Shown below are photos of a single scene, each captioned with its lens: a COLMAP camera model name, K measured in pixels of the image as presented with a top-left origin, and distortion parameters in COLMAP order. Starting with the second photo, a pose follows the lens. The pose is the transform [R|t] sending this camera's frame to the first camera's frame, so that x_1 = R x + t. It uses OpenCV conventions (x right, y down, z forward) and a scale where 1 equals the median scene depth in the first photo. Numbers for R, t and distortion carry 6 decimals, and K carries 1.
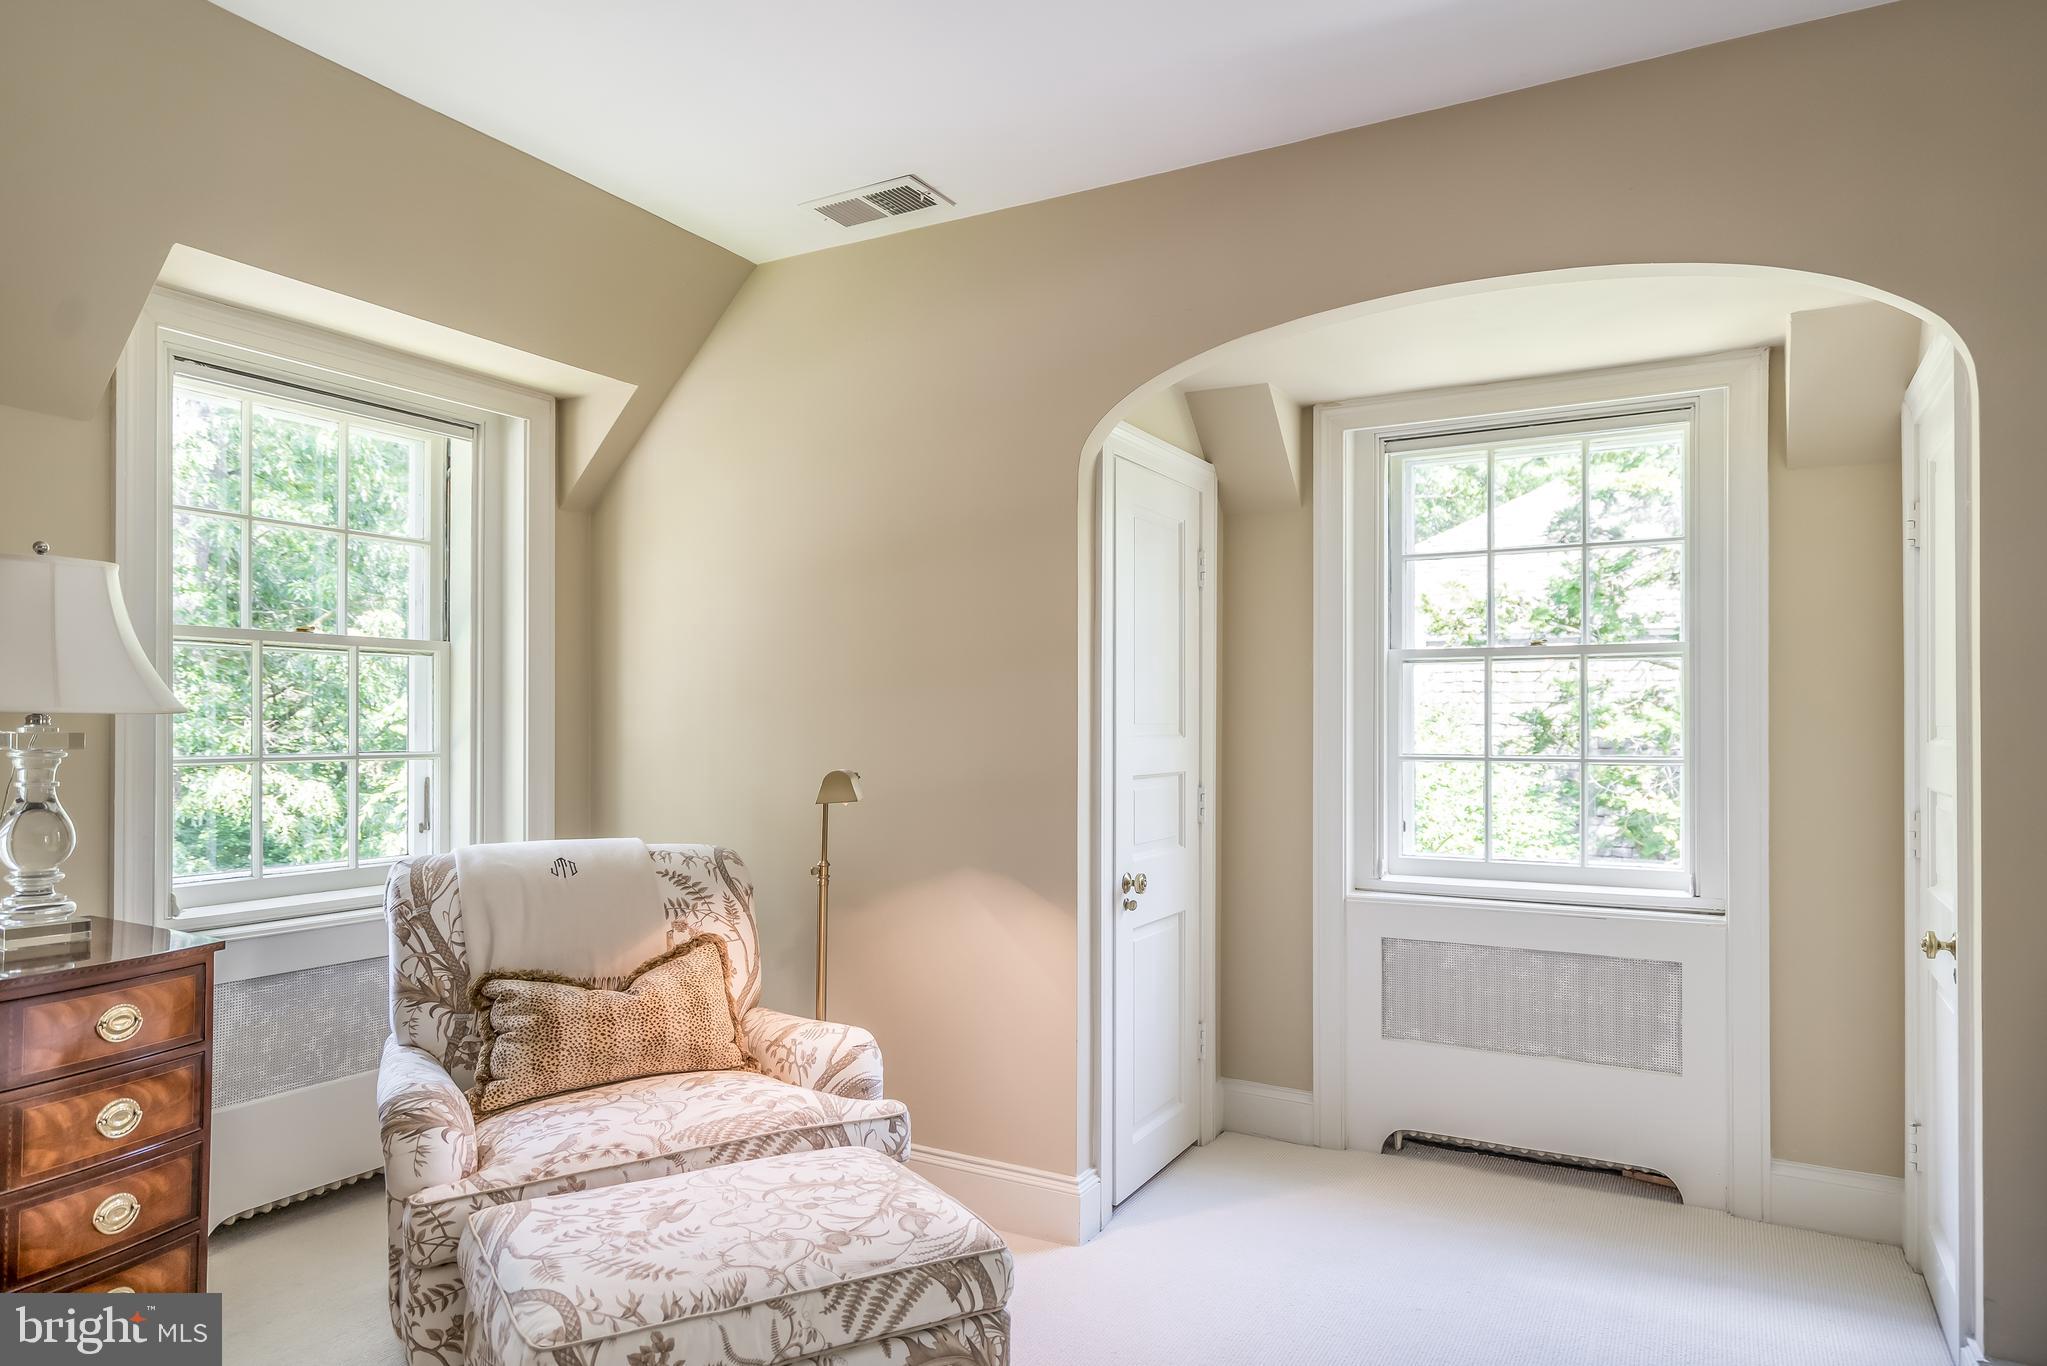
lens RADIAL K [[1268.6, 0, 1024.6], [0, 1268.6, 696.7], [0, 0, 1]] dist [0.005039, 0.002968]
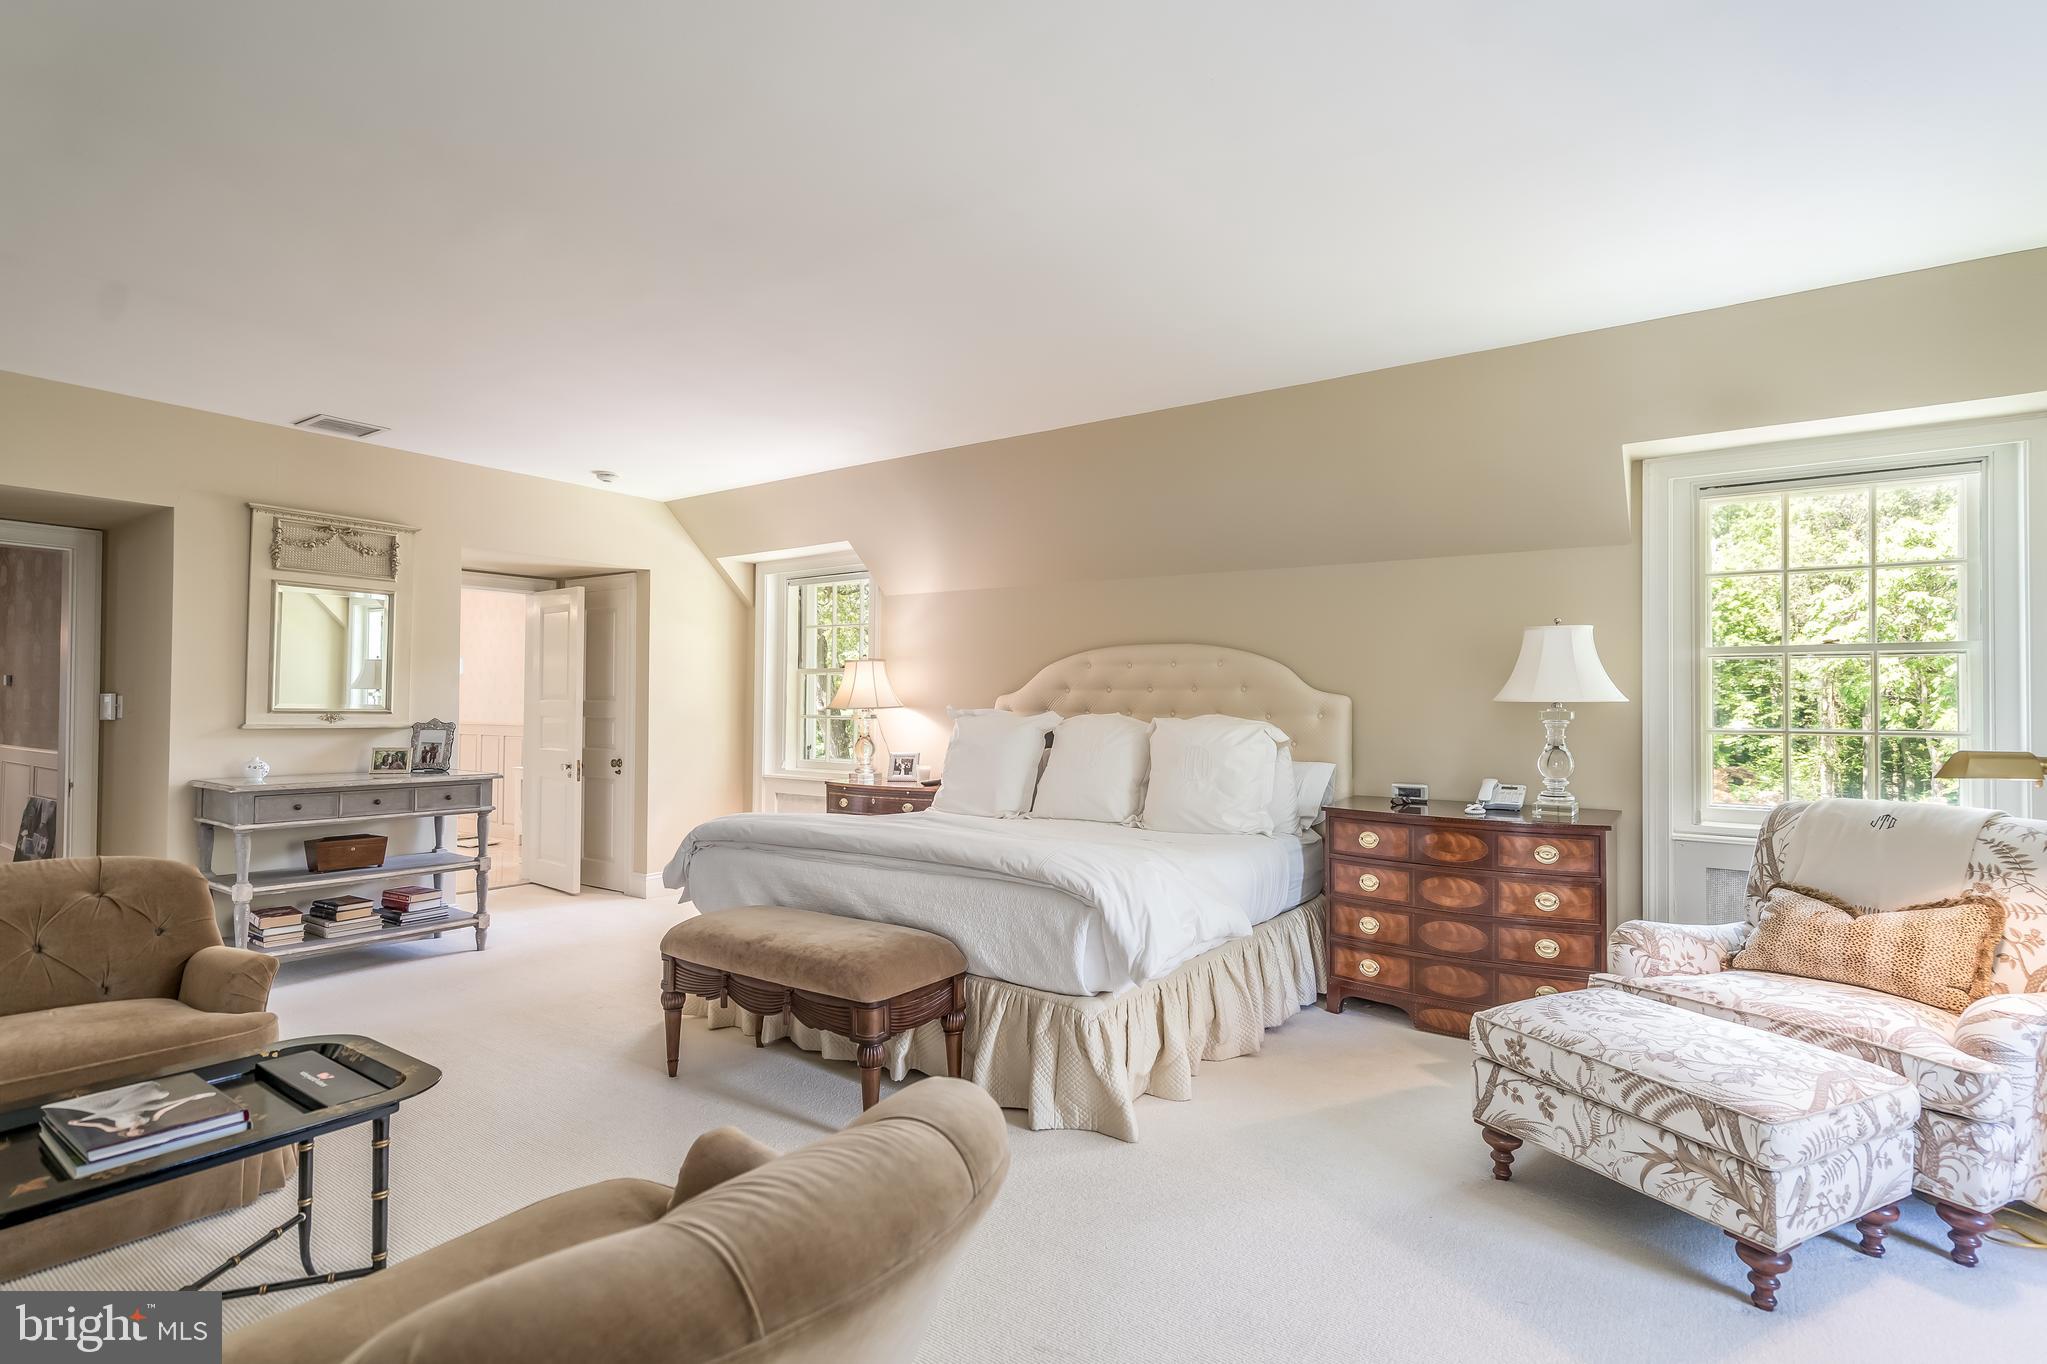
lens RADIAL K [[1002.2, 0, 1025.1], [0, 1002.2, 689.8], [0, 0, 1]] dist [-0.013398, 0.001525]
pose [[-0.112085, -0.019542, -0.993506, 1.010331], [0.014151, 0.999674, -0.021260, 0.018131], [0.993598, -0.016442, -0.111772, 0.378381]]
